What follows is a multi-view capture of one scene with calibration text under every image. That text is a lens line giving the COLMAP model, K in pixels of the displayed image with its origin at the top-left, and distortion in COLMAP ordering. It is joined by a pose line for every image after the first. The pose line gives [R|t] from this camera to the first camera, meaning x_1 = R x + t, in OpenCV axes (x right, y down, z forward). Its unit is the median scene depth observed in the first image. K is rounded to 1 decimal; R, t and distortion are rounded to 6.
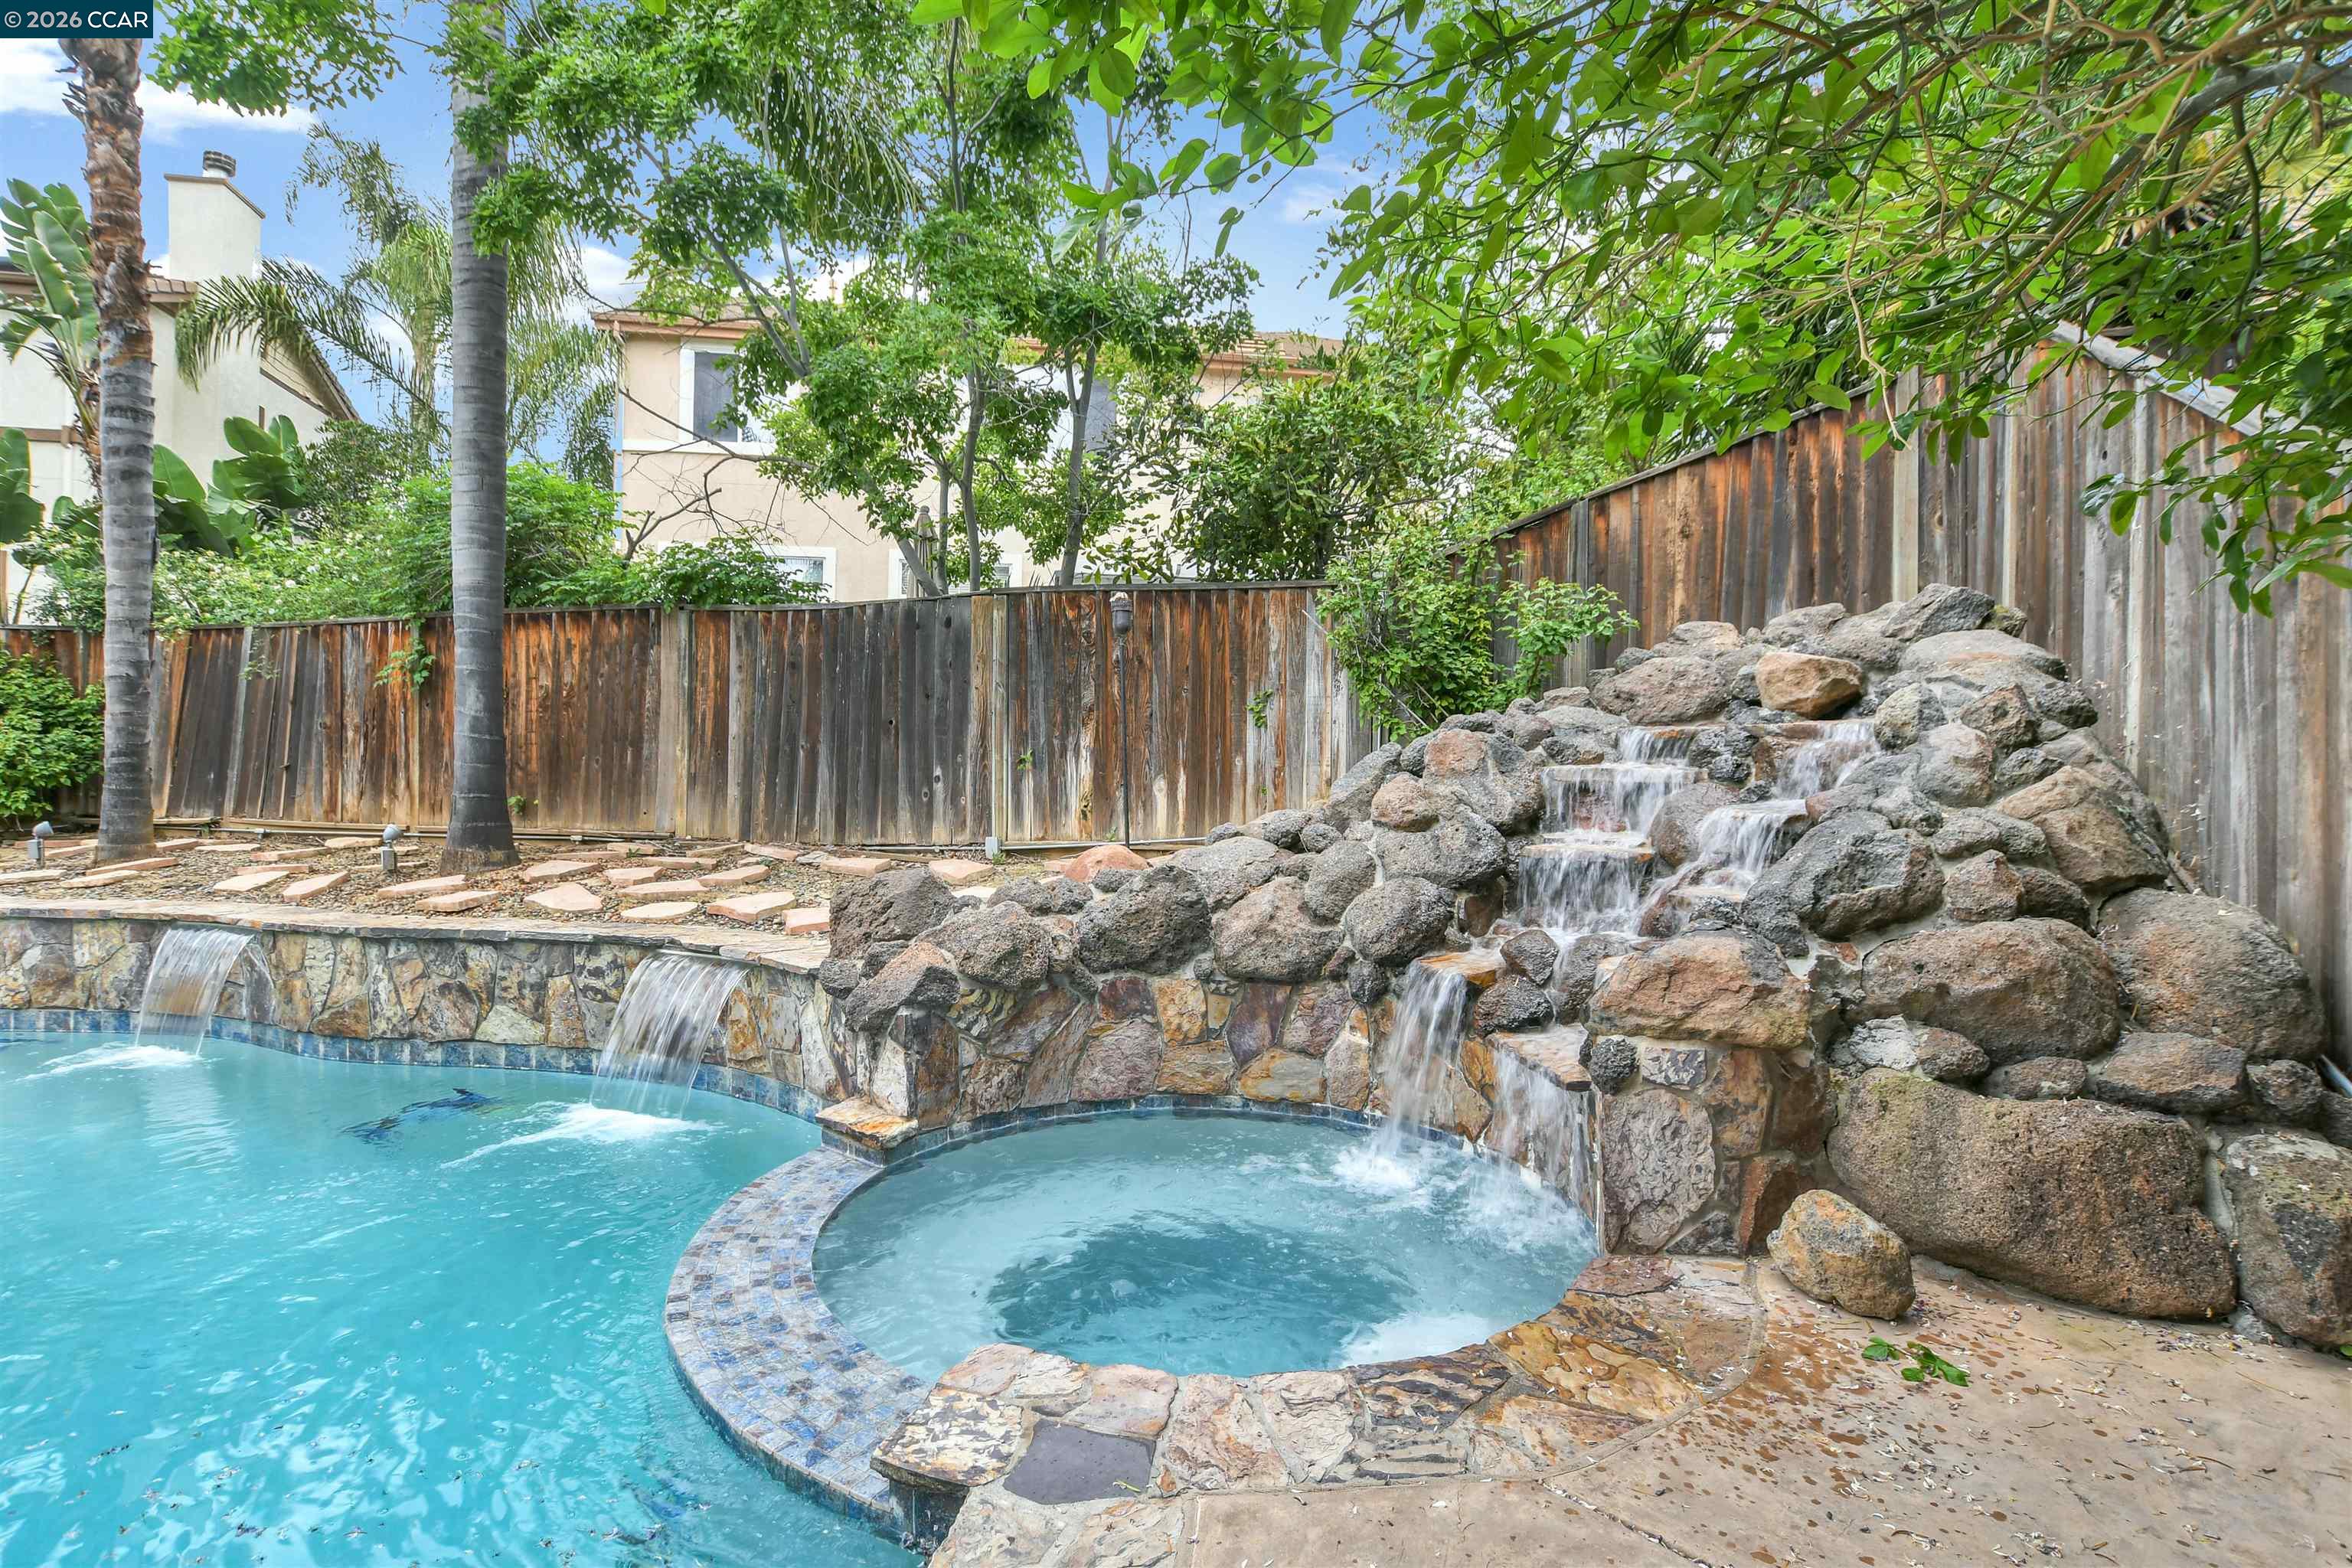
lens RADIAL K [[1115.0, 0, 1155.8], [0, 1115.0, 778.0], [0, 0, 1]] dist [-0.035380, 0.005969]
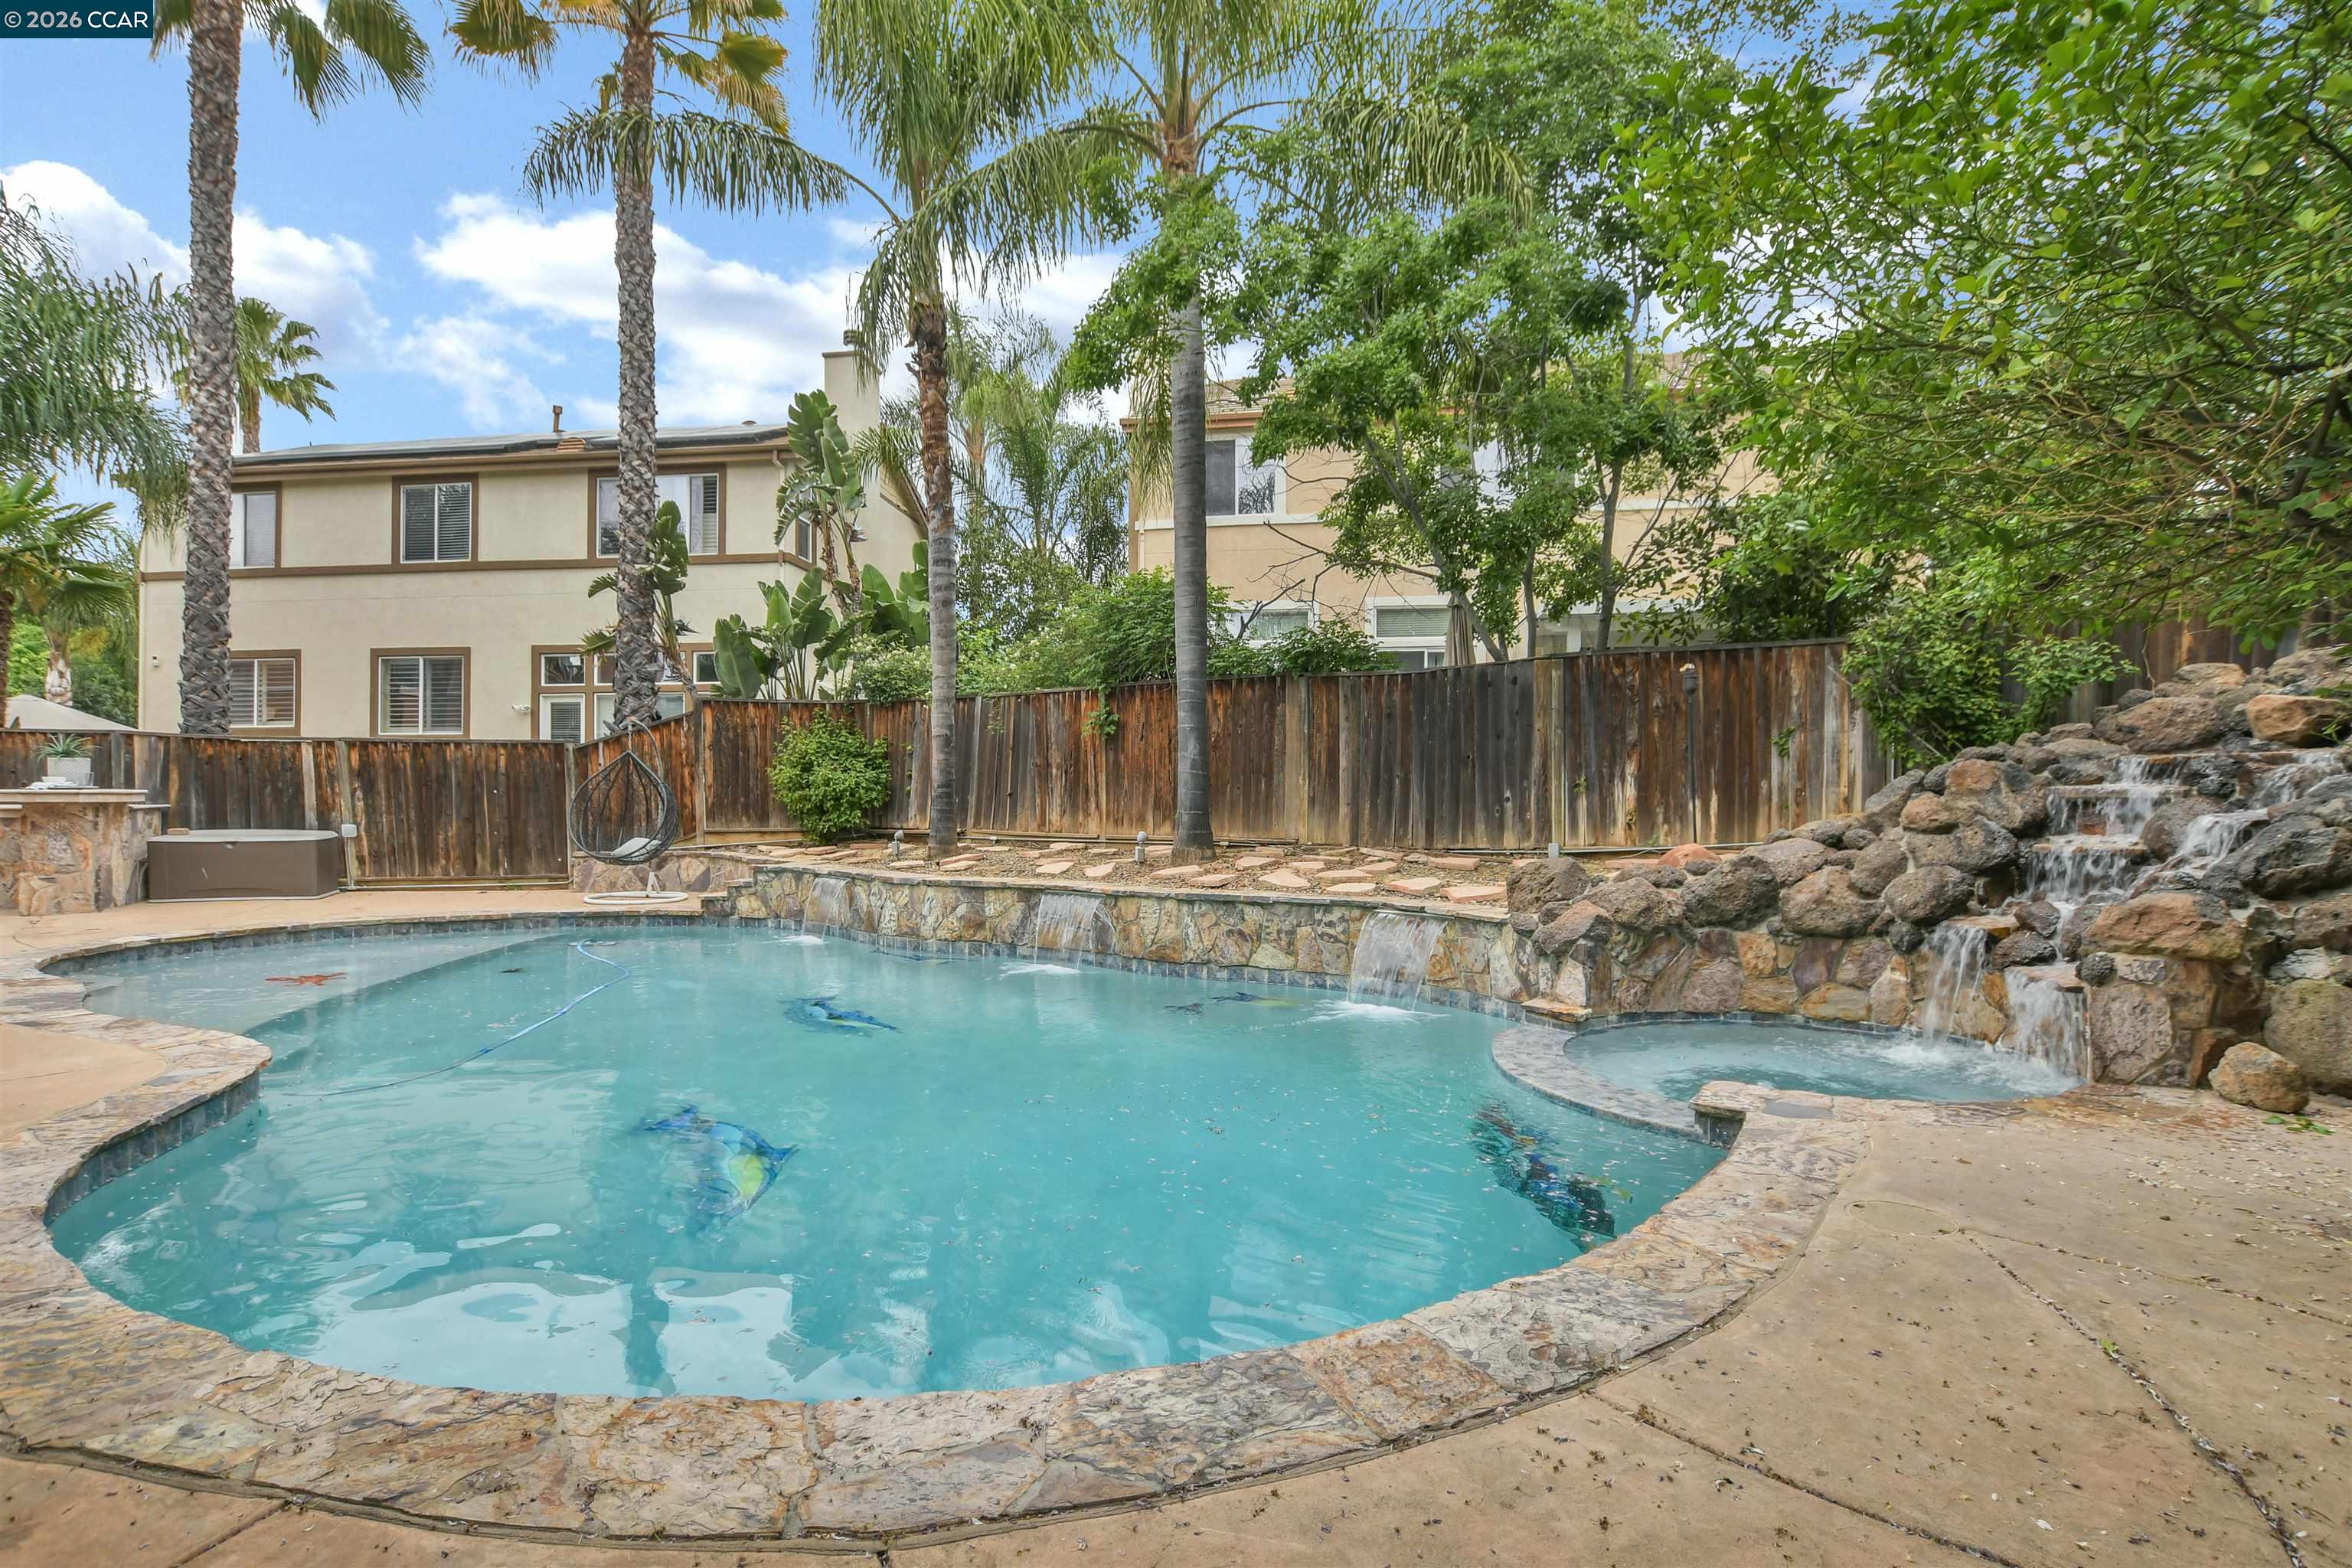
lens RADIAL K [[1124.0, 0, 1158.2], [0, 1124.0, 806.8], [0, 0, 1]] dist [-0.028040, 0.001929]
pose [[0.940481, -0.003821, -0.339824, -0.218579], [0.005708, 0.999973, 0.004552, 0.001987], [0.339798, -0.006221, 0.940478, -0.645791]]
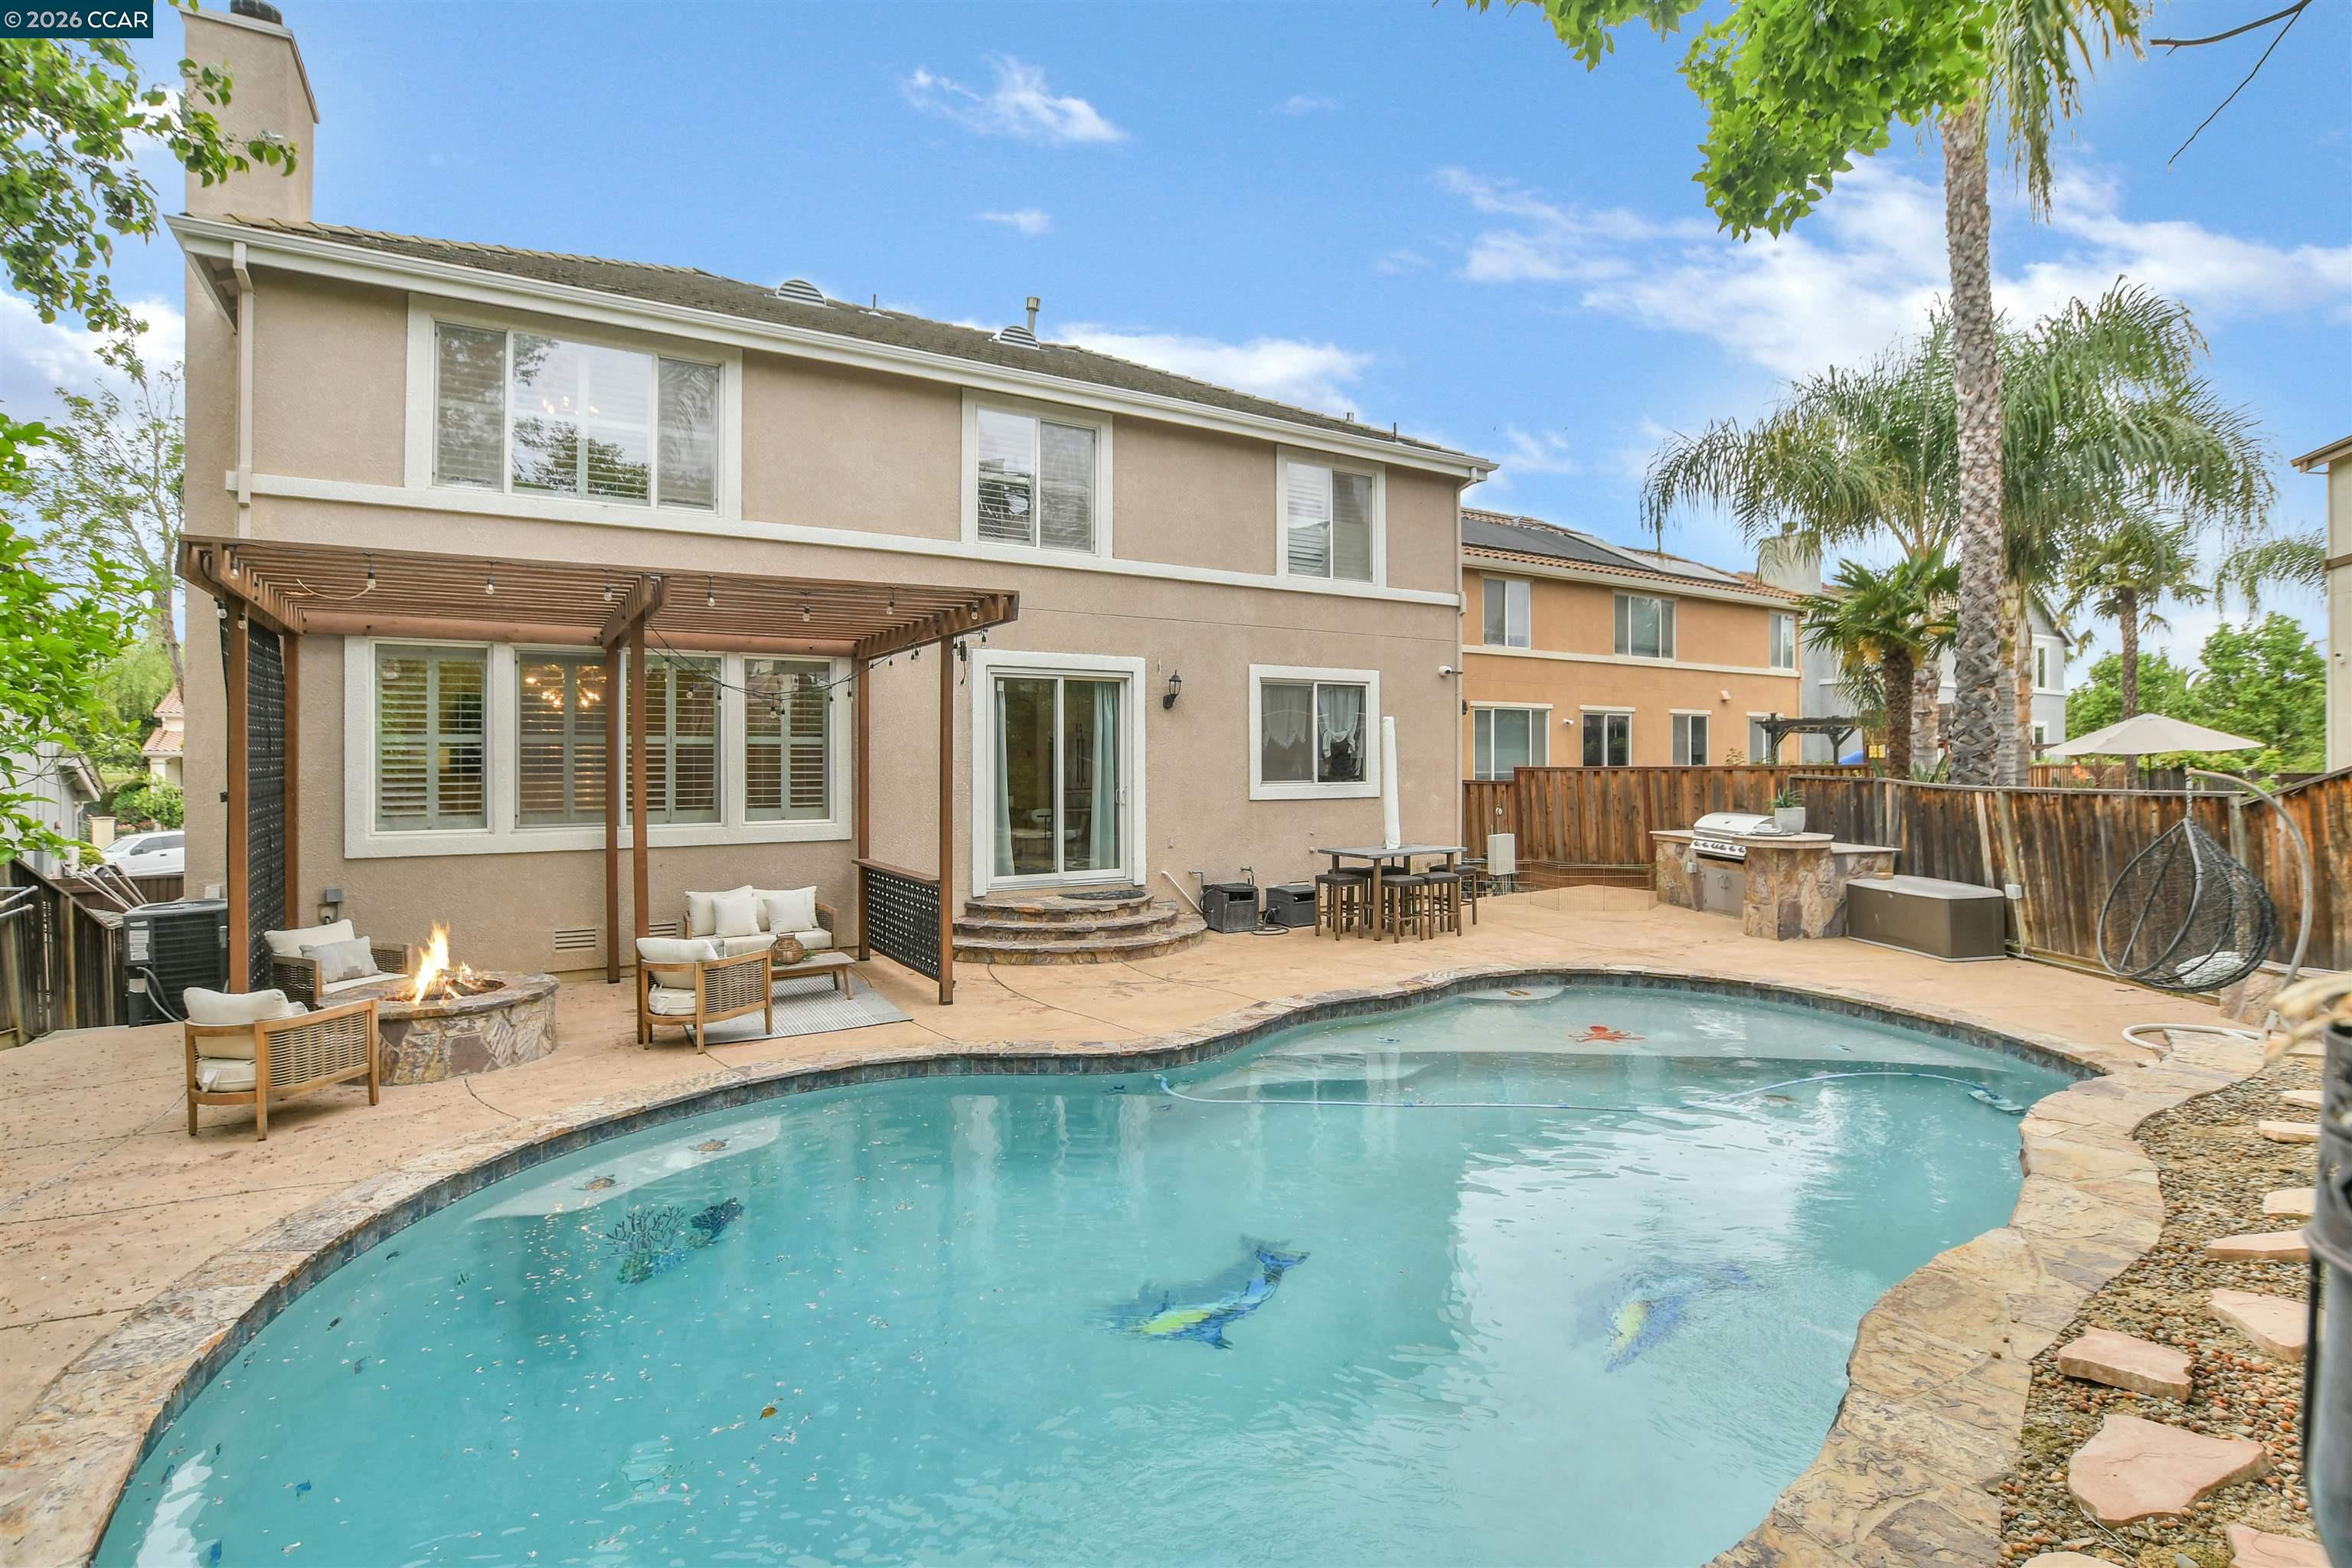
lens RADIAL K [[1126.3, 0, 1153.6], [0, 1126.3, 761.1], [0, 0, 1]] dist [-0.026482, 0.000378]
pose [[-0.566830, -0.009078, -0.823785, 0.081393], [-0.004745, 0.999959, -0.007754, -0.207952], [0.823821, -0.000487, -0.566850, 1.159817]]
